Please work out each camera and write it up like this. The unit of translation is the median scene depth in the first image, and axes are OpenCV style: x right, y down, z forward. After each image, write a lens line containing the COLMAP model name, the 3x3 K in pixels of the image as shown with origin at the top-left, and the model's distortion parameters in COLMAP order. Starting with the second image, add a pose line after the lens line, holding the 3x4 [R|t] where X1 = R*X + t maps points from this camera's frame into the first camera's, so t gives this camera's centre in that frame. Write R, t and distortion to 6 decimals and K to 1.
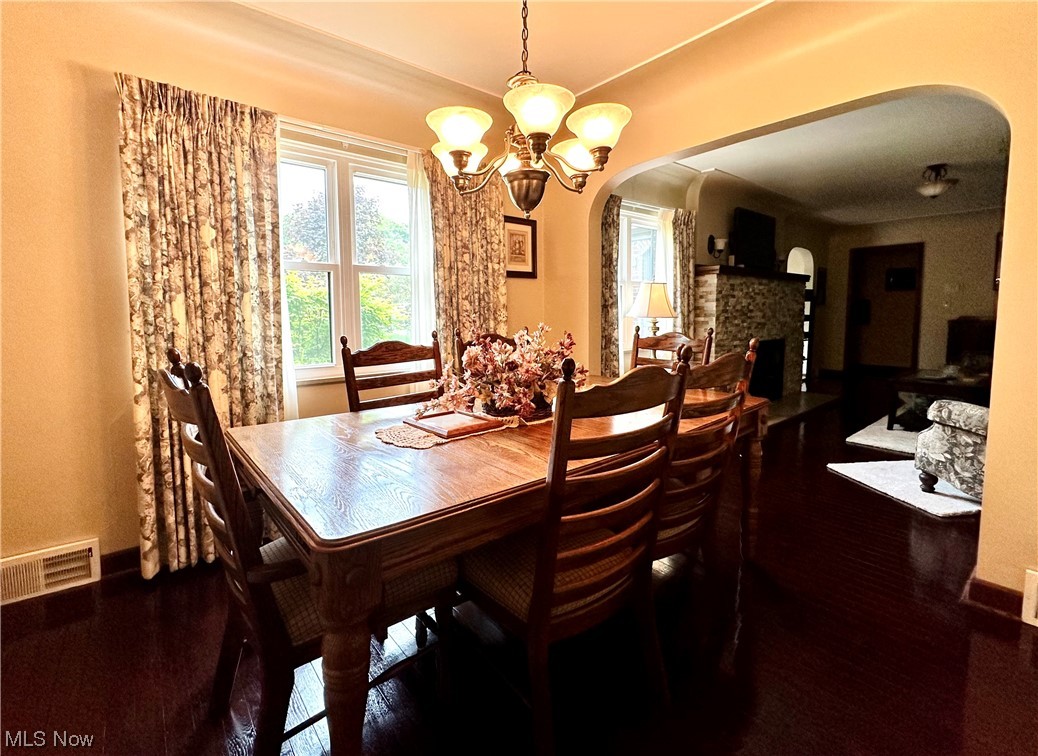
lens RADIAL K [[469.4, 0, 516.2], [0, 469.4, 343.6], [0, 0, 1]] dist [0.003402, 0.000467]
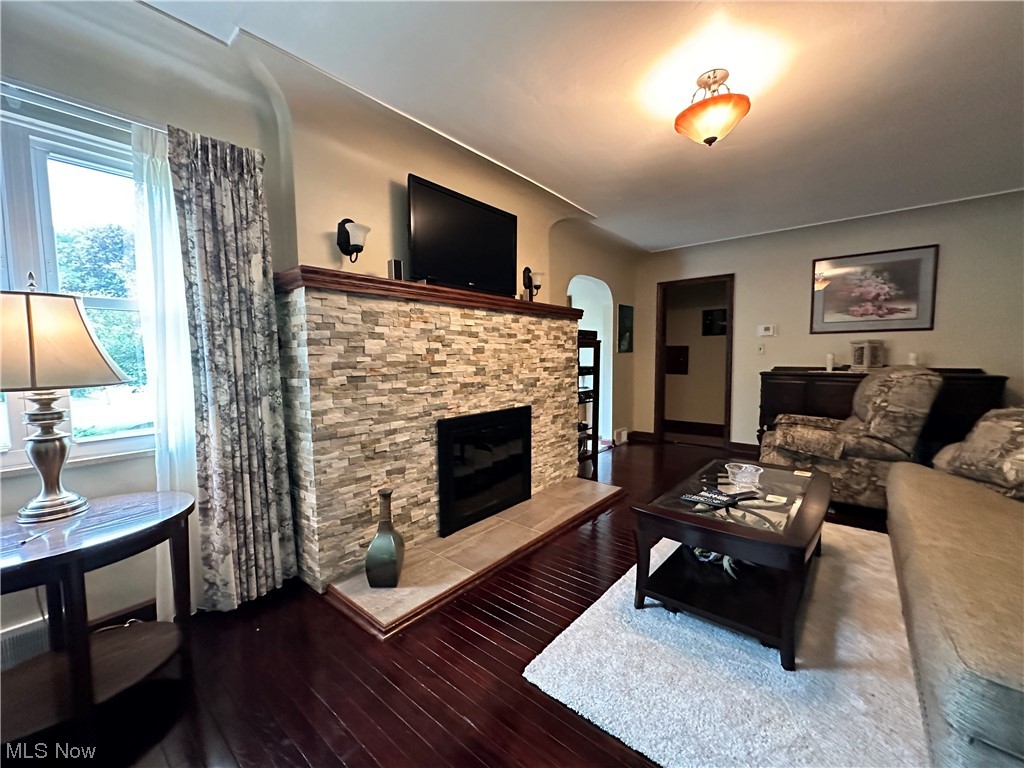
lens RADIAL K [[411.7, 0, 512.0], [0, 411.7, 384.0], [0, 0, 1]] dist [-0.000026, -0.000133]
pose [[0.984966, -0.012817, 0.172269, 0.470140], [0.013164, 0.999913, -0.000873, -0.041144], [-0.172243, 0.003127, 0.985049, 0.475945]]
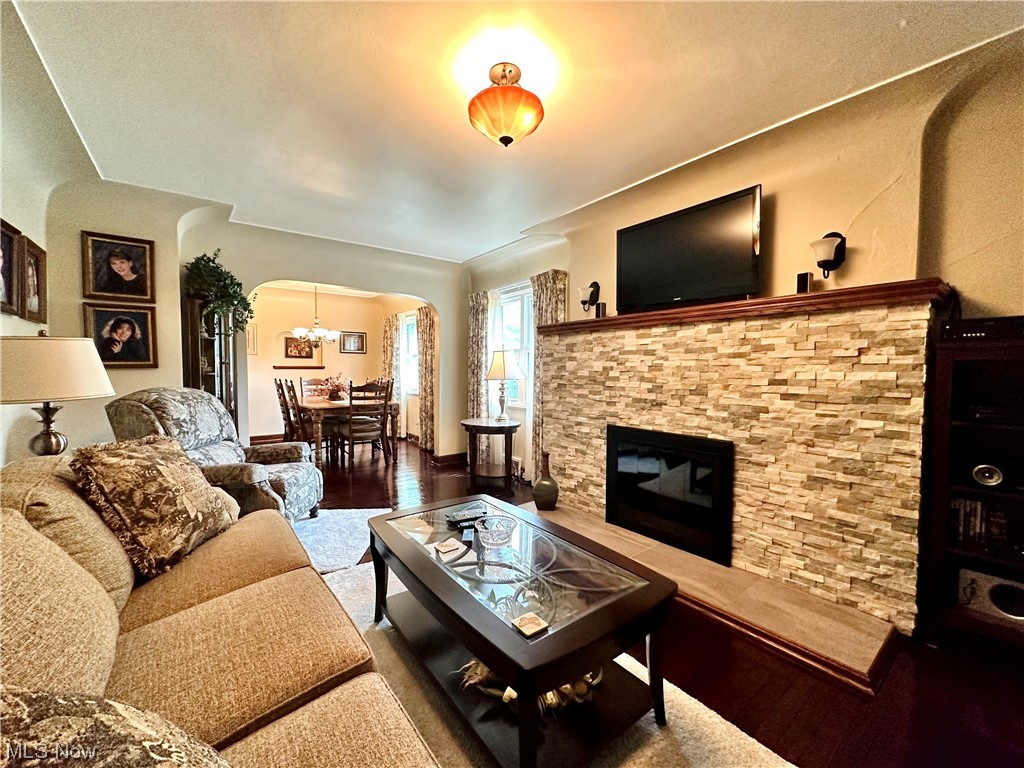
lens RADIAL K [[411.7, 0, 512.0], [0, 411.7, 384.0], [0, 0, 1]] dist [-0.000026, -0.000133]
pose [[-0.043218, 0.046132, -0.998000, 1.032606], [-0.071057, 0.996262, 0.049129, -0.076055], [0.996536, 0.073038, -0.039778, 0.827343]]
